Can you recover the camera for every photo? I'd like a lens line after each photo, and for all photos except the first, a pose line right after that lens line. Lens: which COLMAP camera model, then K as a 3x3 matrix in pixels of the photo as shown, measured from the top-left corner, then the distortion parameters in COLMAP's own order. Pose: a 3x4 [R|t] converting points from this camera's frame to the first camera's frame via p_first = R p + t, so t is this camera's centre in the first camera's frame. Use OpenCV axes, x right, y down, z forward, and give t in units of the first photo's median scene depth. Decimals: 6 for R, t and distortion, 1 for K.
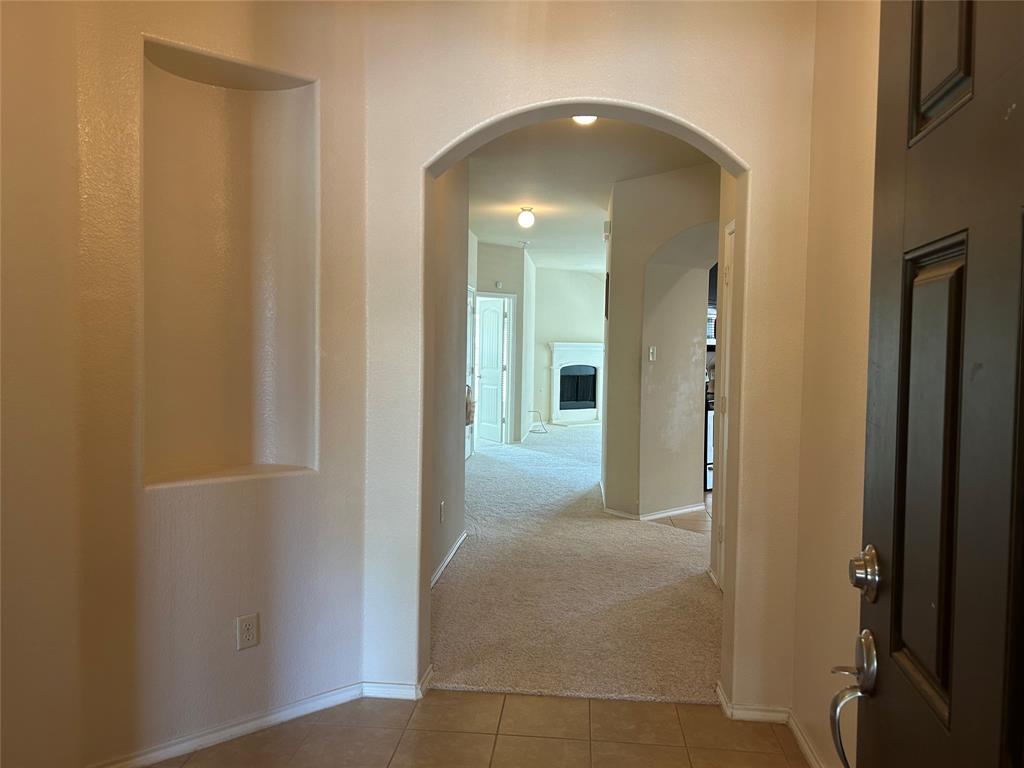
lens RADIAL K [[760.9, 0, 505.7], [0, 760.9, 376.2], [0, 0, 1]] dist [0.042211, -0.042974]
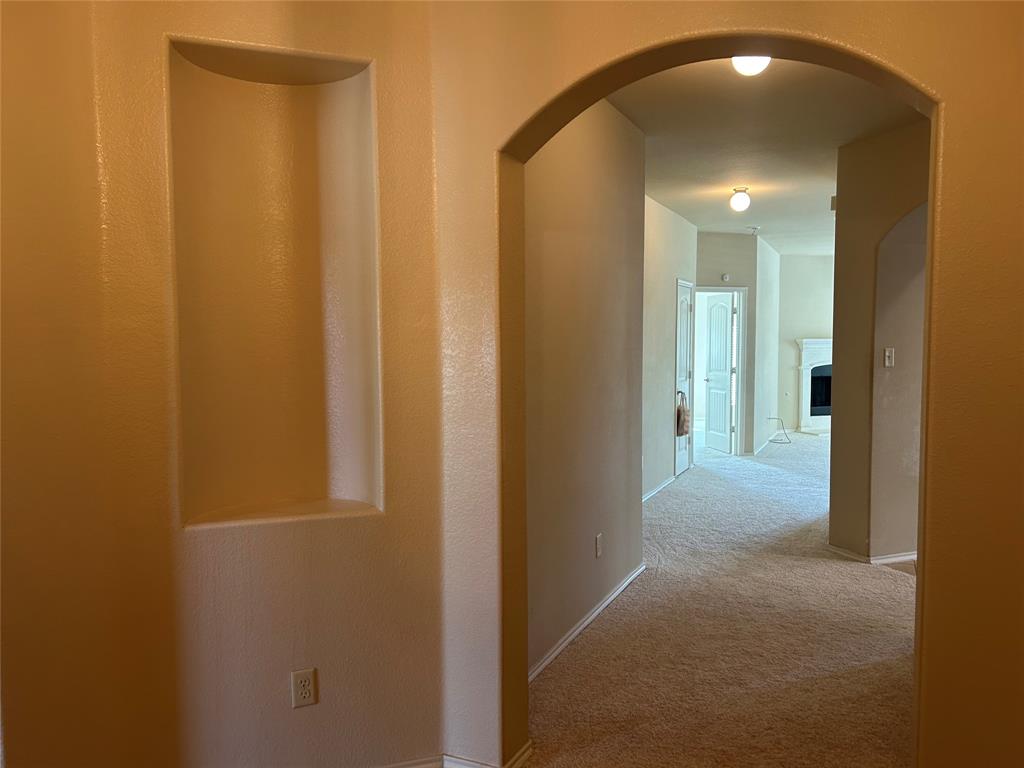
lens RADIAL K [[760.9, 0, 516.1], [0, 760.9, 391.6], [0, 0, 1]] dist [0.042211, -0.042974]
pose [[0.942517, -0.000369, -0.334159, 0.092590], [0.008945, 0.999669, 0.024126, -0.016435], [0.334039, -0.025728, 0.942208, 0.111506]]
